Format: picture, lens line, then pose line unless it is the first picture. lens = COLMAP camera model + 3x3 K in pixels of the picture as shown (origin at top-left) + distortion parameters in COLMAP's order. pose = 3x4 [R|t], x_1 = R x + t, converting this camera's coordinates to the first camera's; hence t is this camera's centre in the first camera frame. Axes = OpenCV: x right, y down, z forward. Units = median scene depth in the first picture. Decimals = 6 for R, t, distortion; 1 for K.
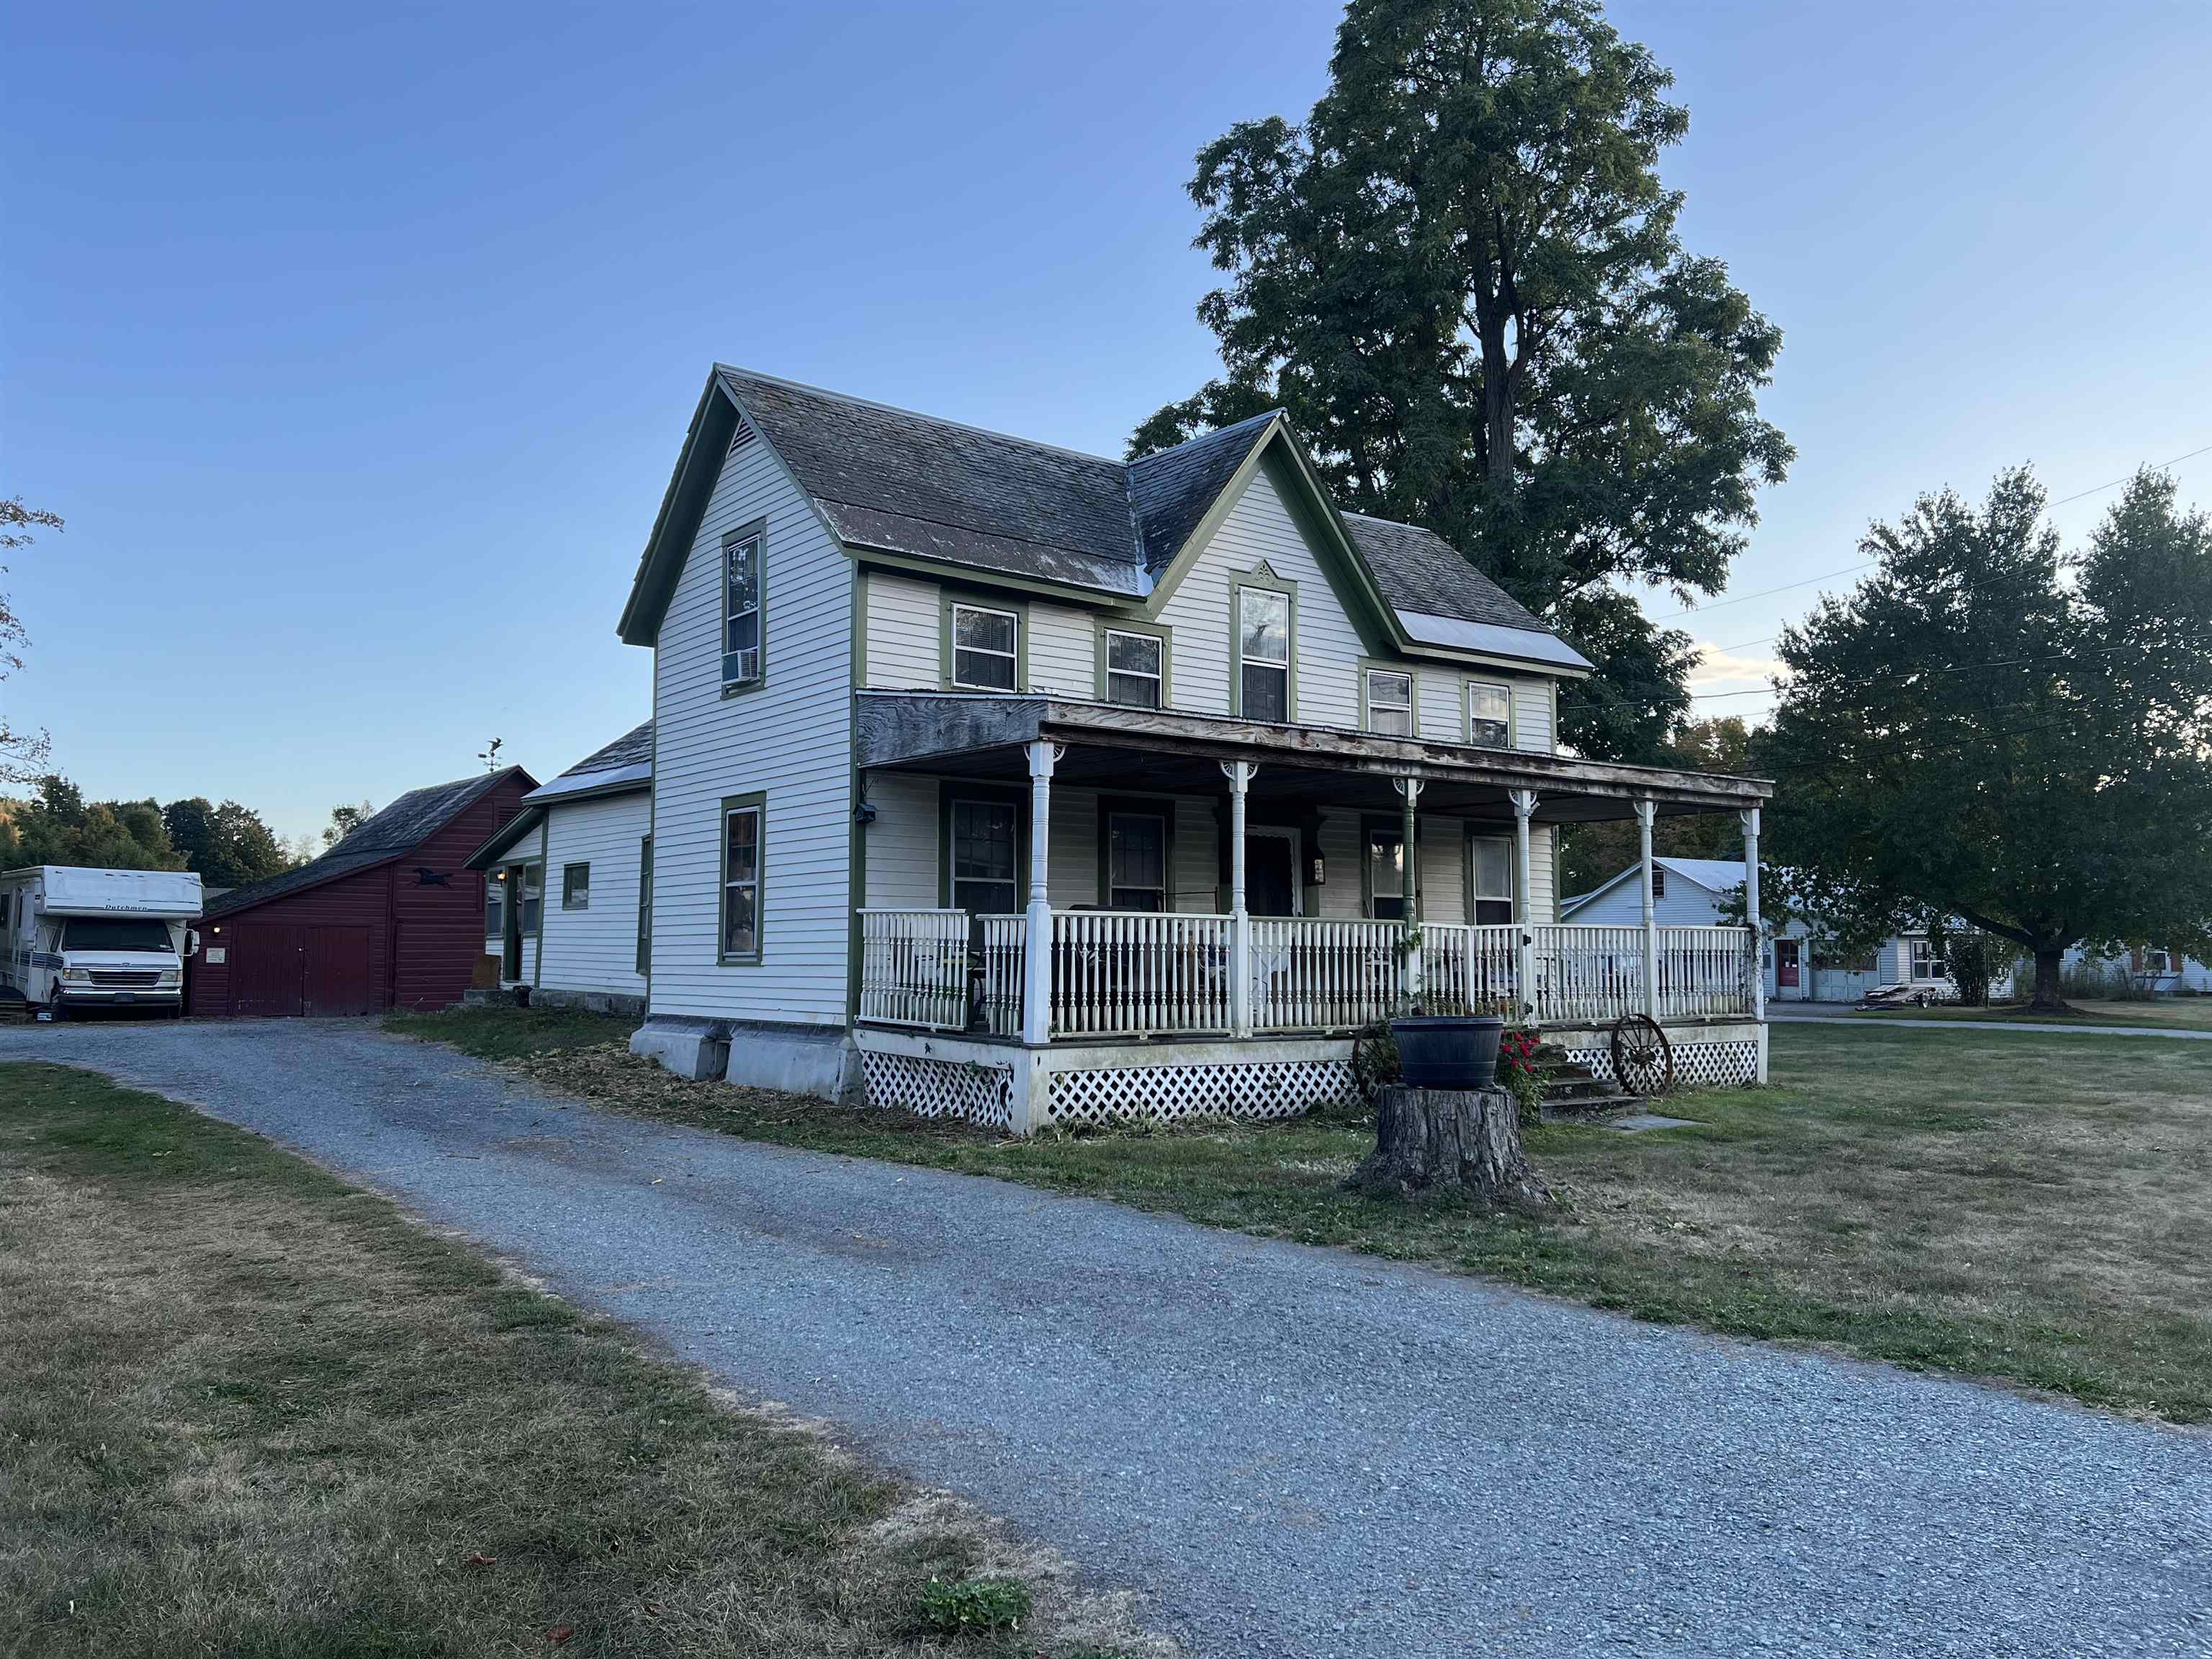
lens RADIAL K [[1666.1, 0, 1106.0], [0, 1666.1, 829.5], [0, 0, 1]] dist [0.143684, -0.205527]
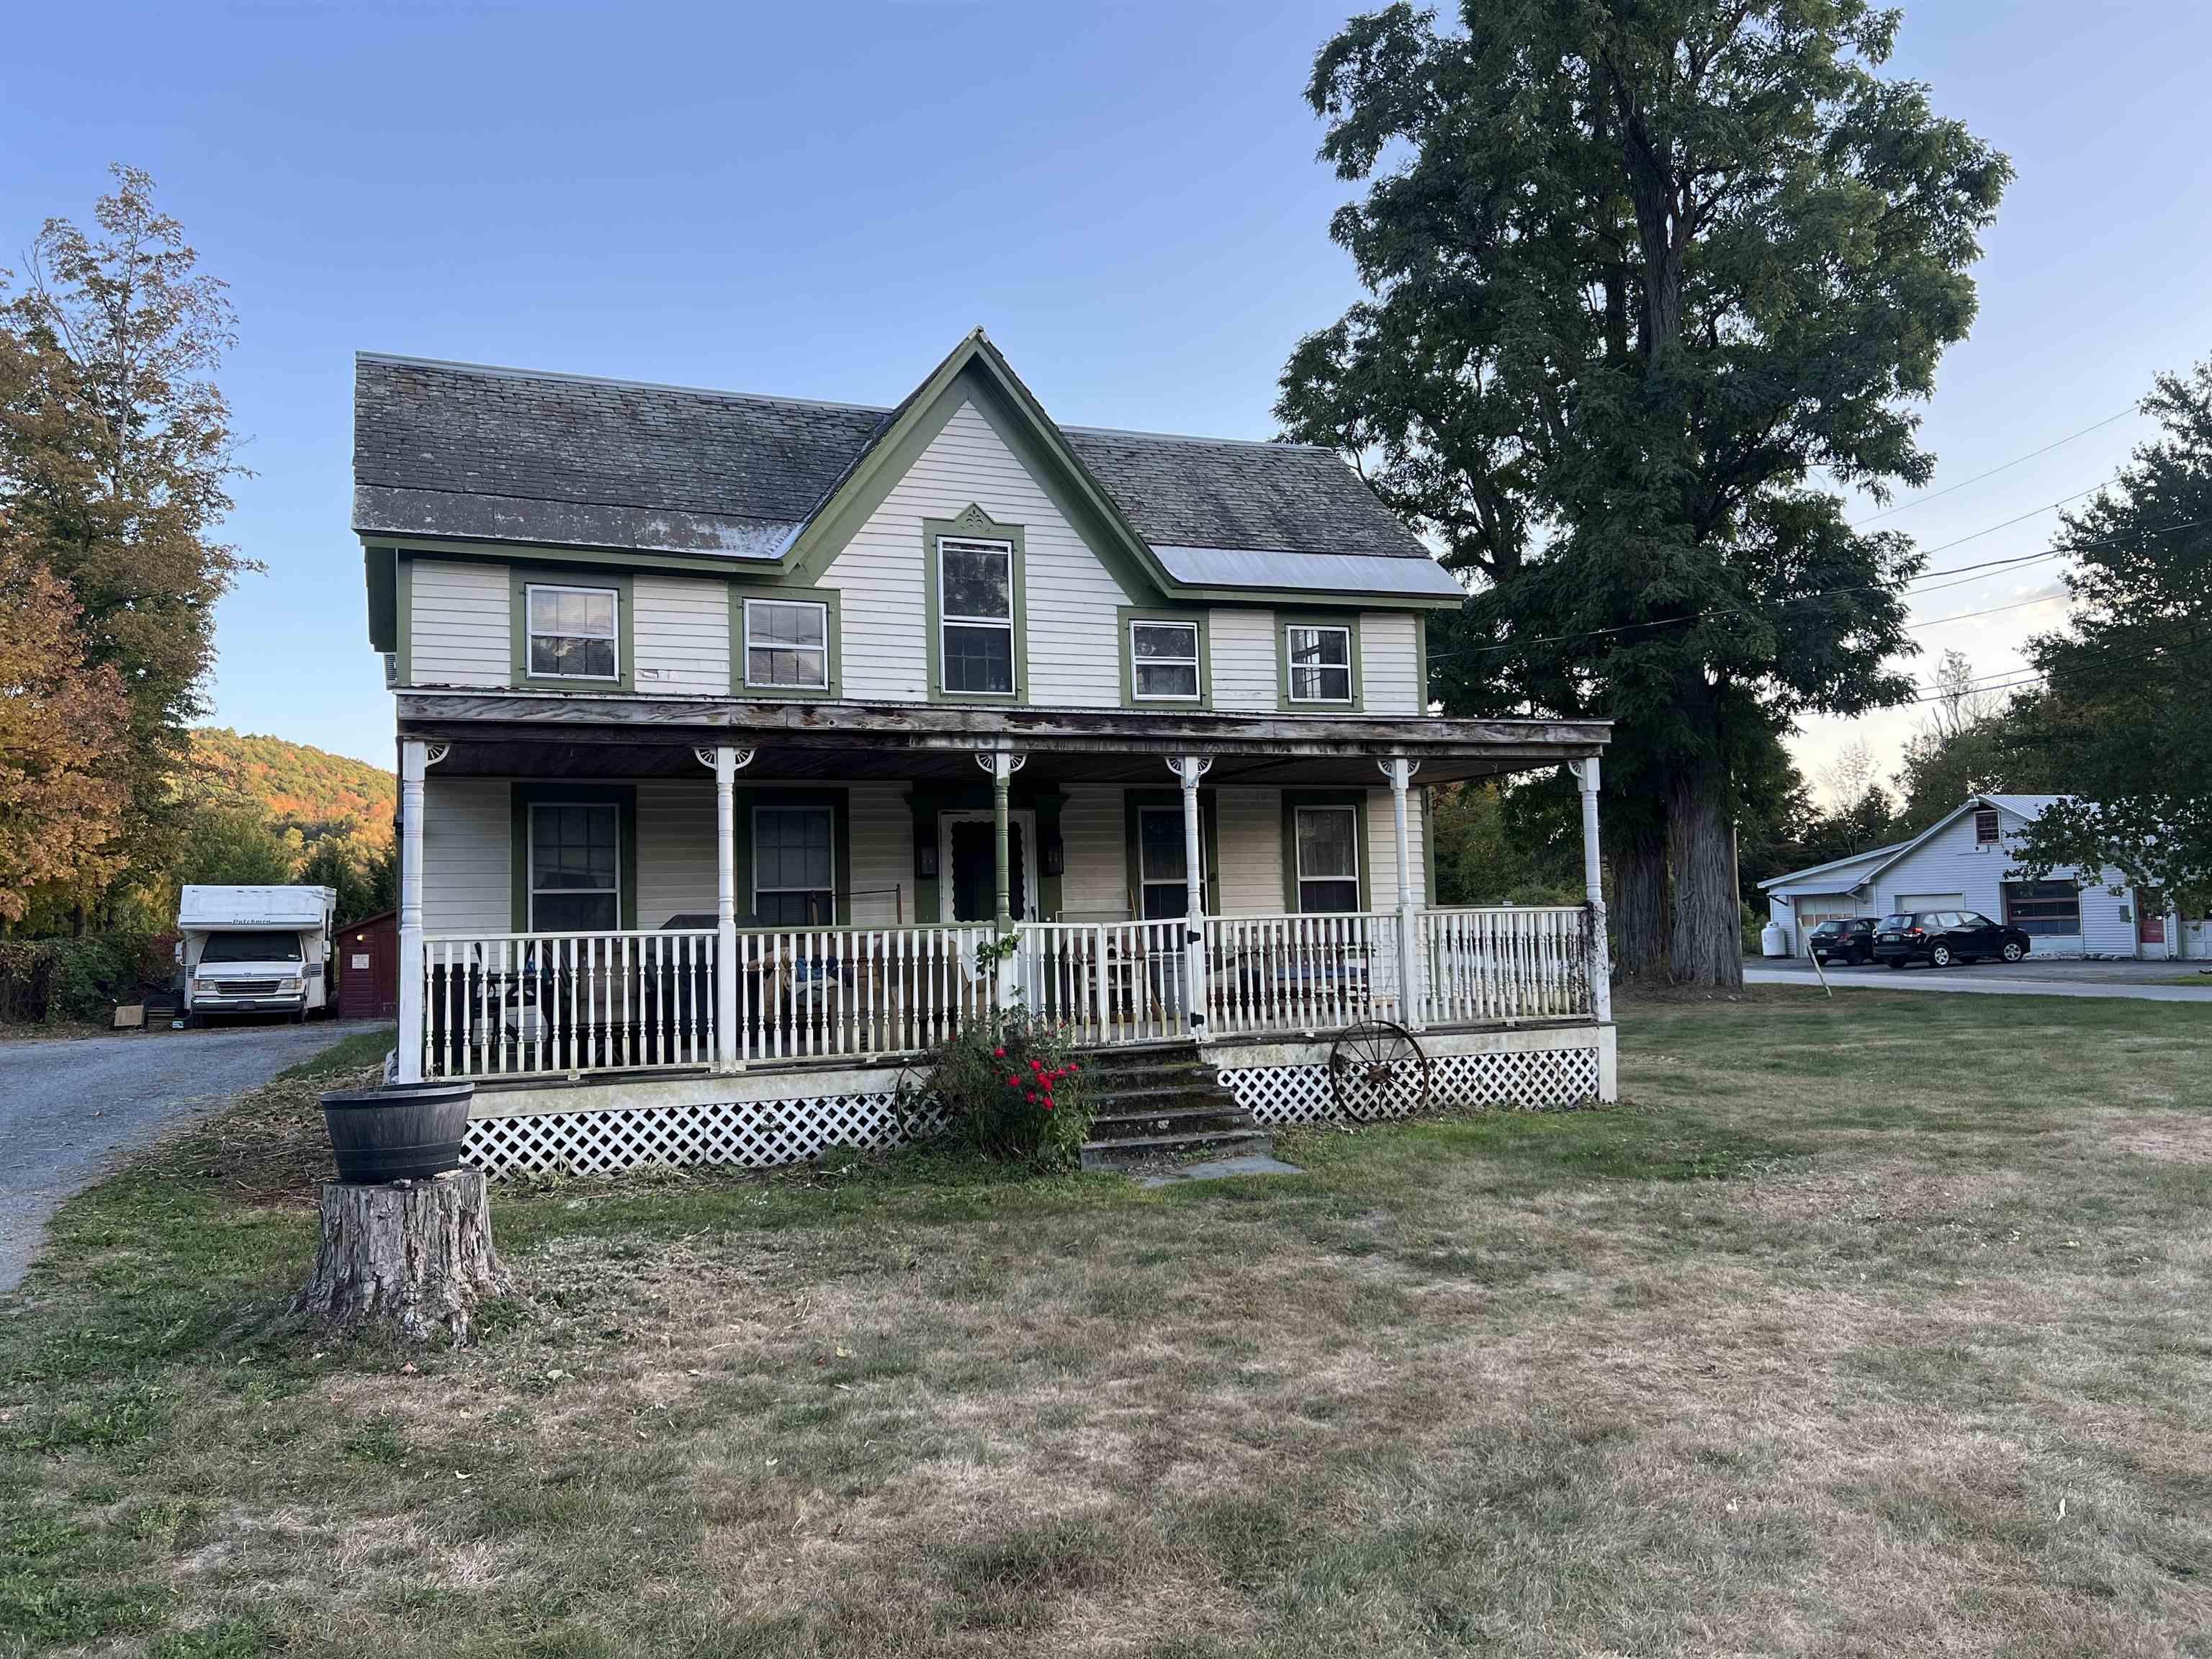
lens RADIAL K [[1670.7, 0, 1106.0], [0, 1670.7, 829.5], [0, 0, 1]] dist [0.092905, -0.093733]
pose [[0.964418, -0.043911, -0.260711, 0.399985], [0.049156, 0.998698, 0.013629, -0.000955], [0.259773, -0.025959, 0.965321, 0.182229]]
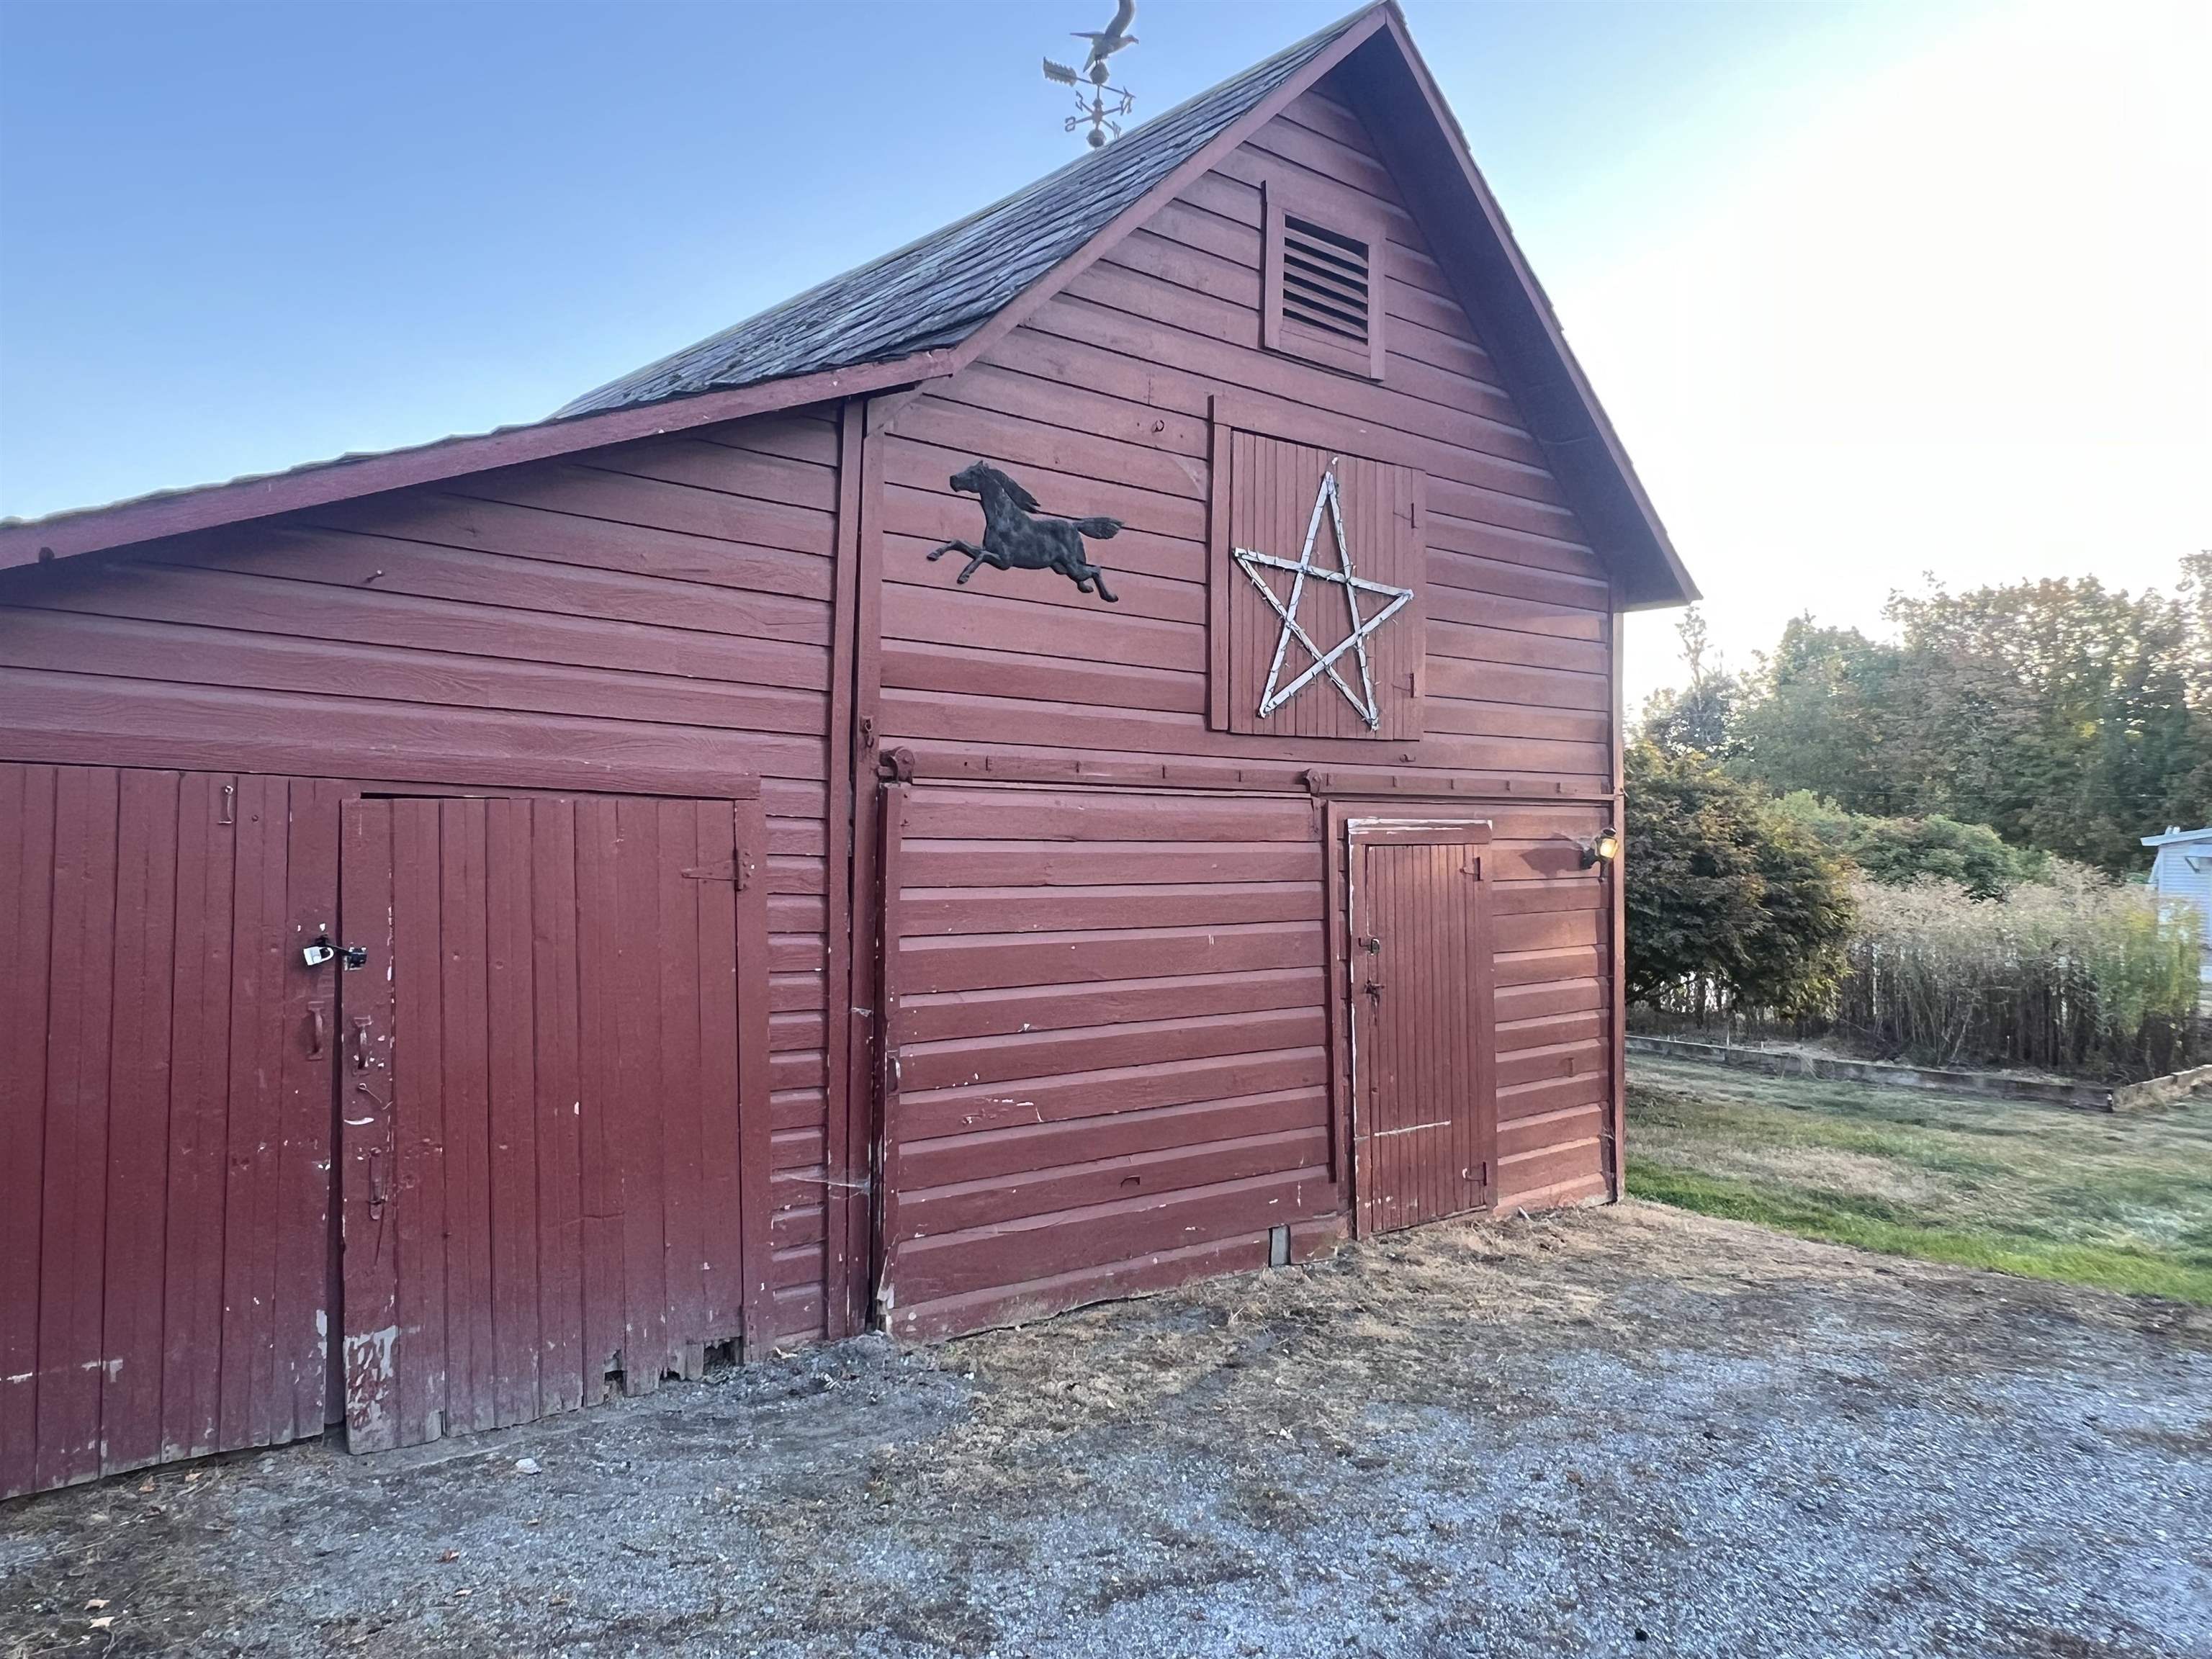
lens RADIAL K [[1575.2, 0, 1106.0], [0, 1575.2, 829.5], [0, 0, 1]] dist [-0.001564, -0.000250]
pose [[0.999019, 0.013637, 0.042141, -0.794714], [-0.016512, 0.997505, 0.068639, 0.096605], [-0.041100, -0.069267, 0.996751, 1.666826]]
